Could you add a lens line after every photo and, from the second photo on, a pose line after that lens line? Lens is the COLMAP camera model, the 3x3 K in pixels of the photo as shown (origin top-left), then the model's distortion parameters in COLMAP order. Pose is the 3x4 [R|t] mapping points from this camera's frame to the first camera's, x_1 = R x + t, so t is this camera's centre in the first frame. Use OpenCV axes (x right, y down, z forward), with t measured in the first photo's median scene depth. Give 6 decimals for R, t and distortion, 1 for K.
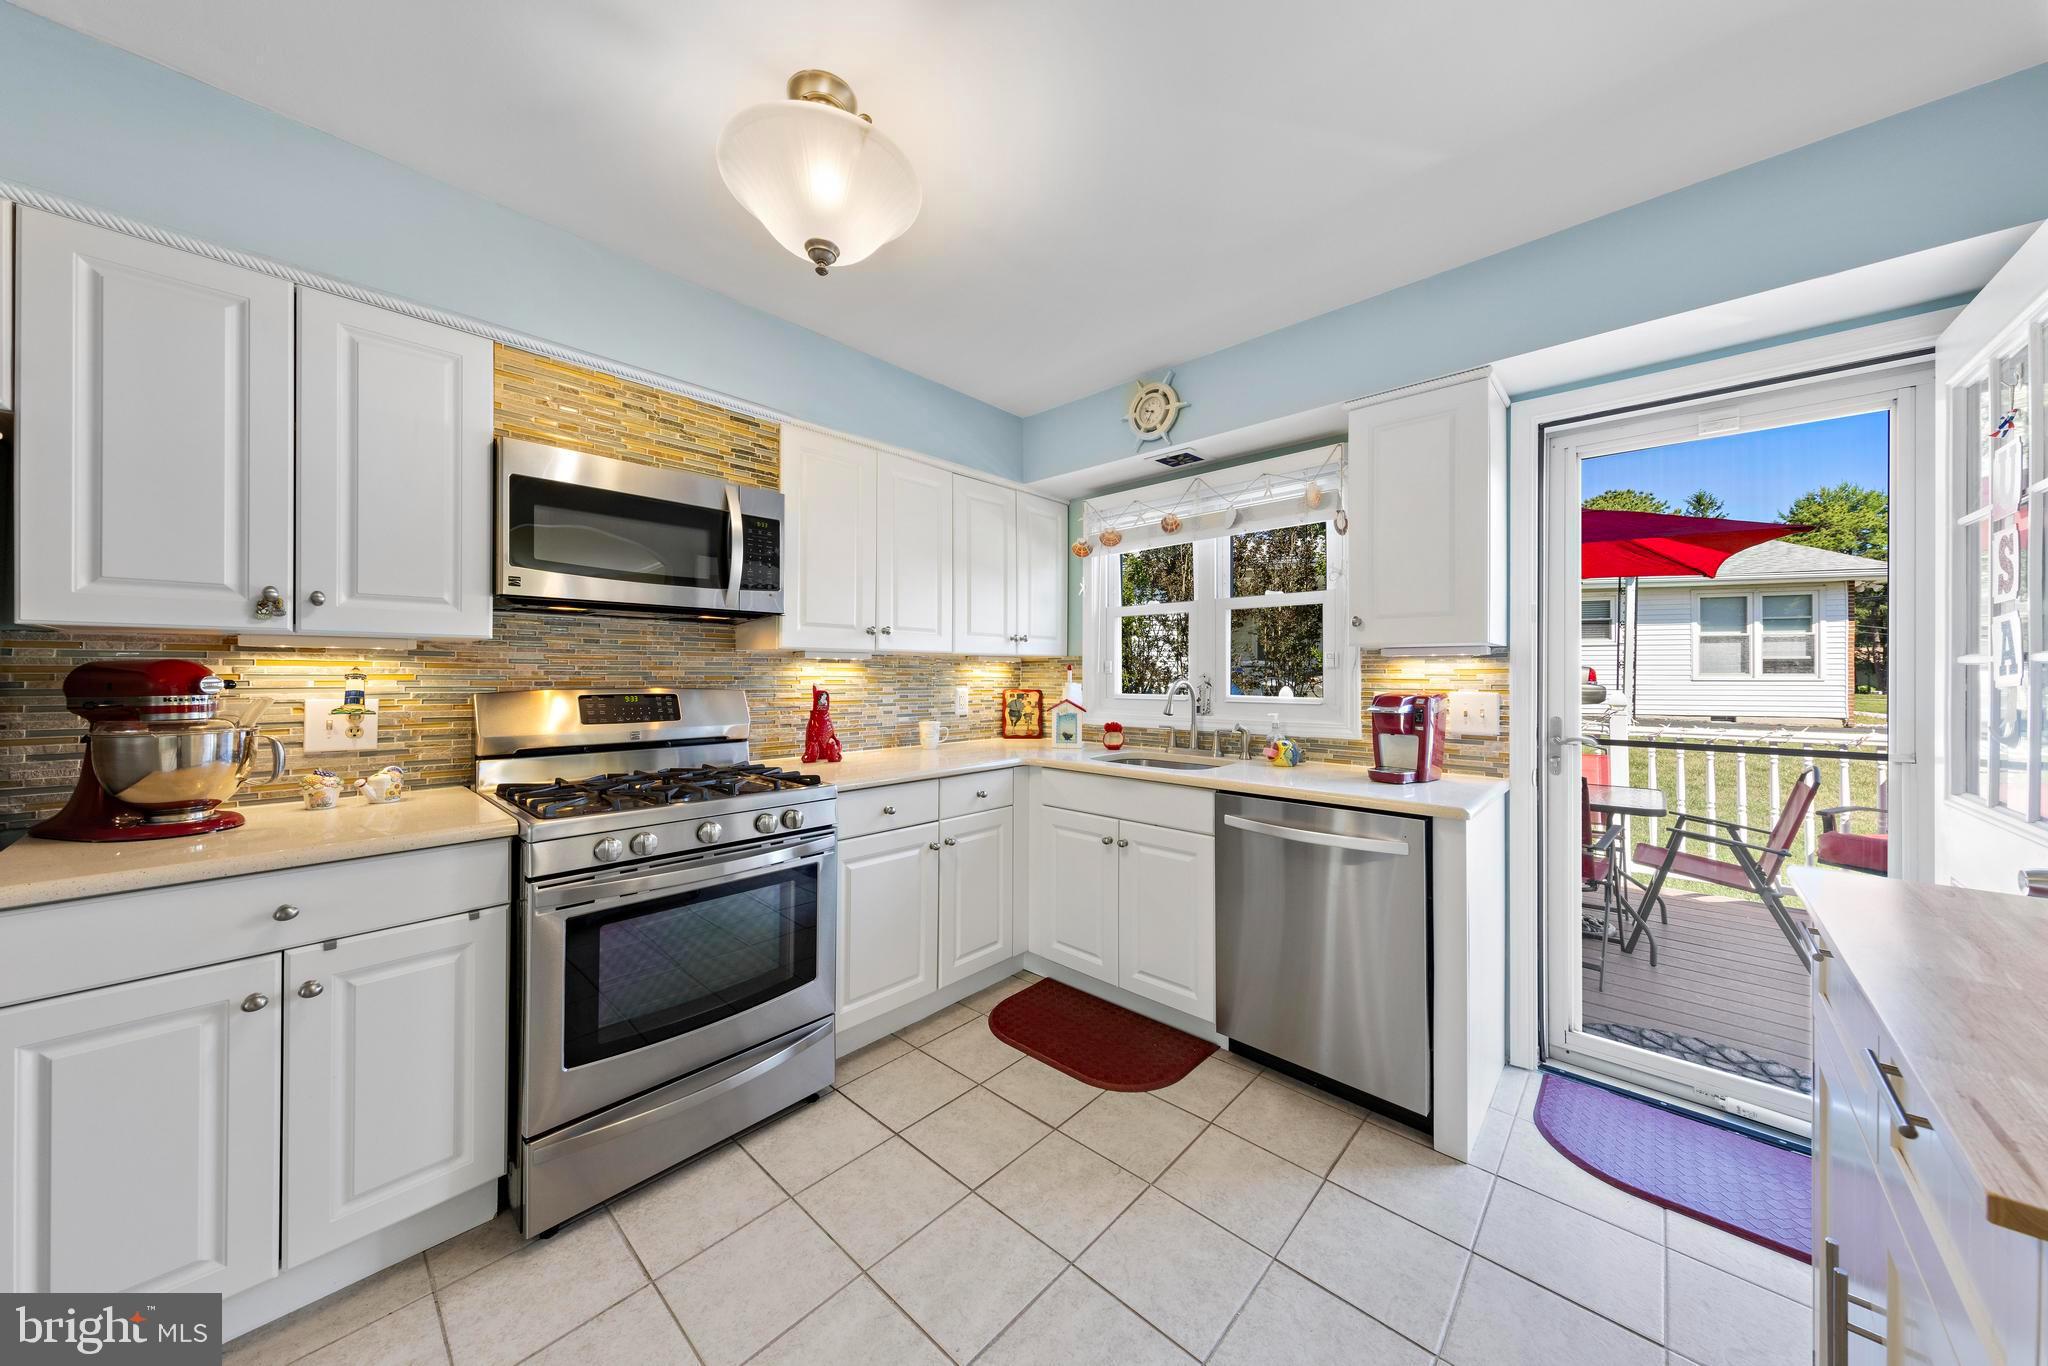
lens RADIAL K [[682.3, 0, 1020.1], [0, 682.3, 671.7], [0, 0, 1]] dist [0.001679, 0.000056]
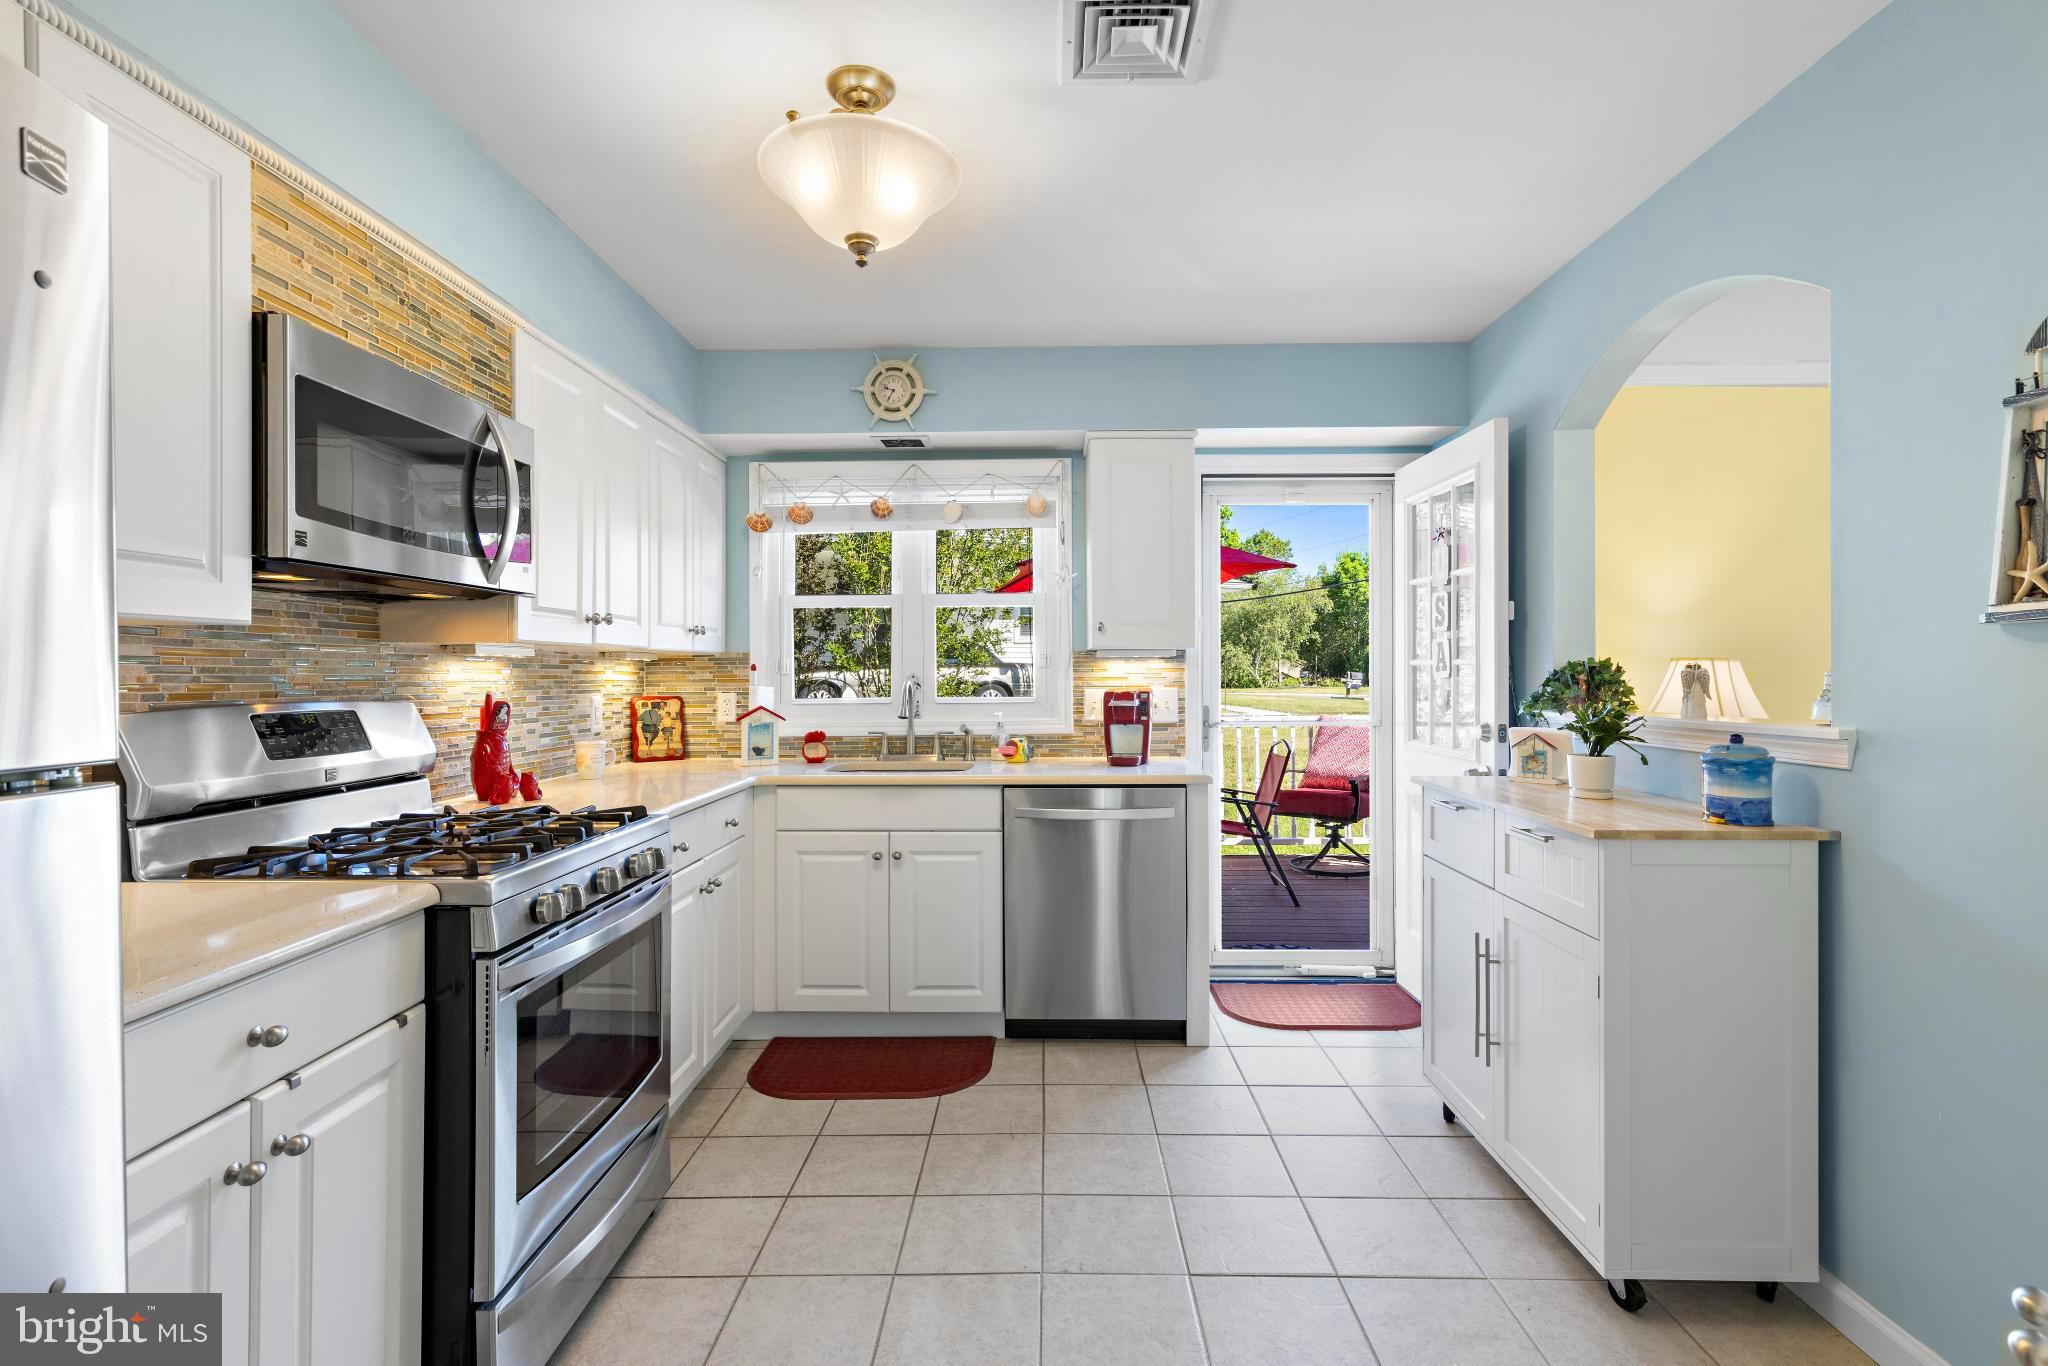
lens RADIAL K [[977.8, 0, 1027.9], [0, 977.8, 672.4], [0, 0, 1]] dist [0.001027, 0.000387]
pose [[0.743611, -0.005751, 0.668588, -0.599145], [0.004600, 0.999983, 0.003486, -0.003399], [-0.668597, 0.000483, 0.743625, -0.113469]]
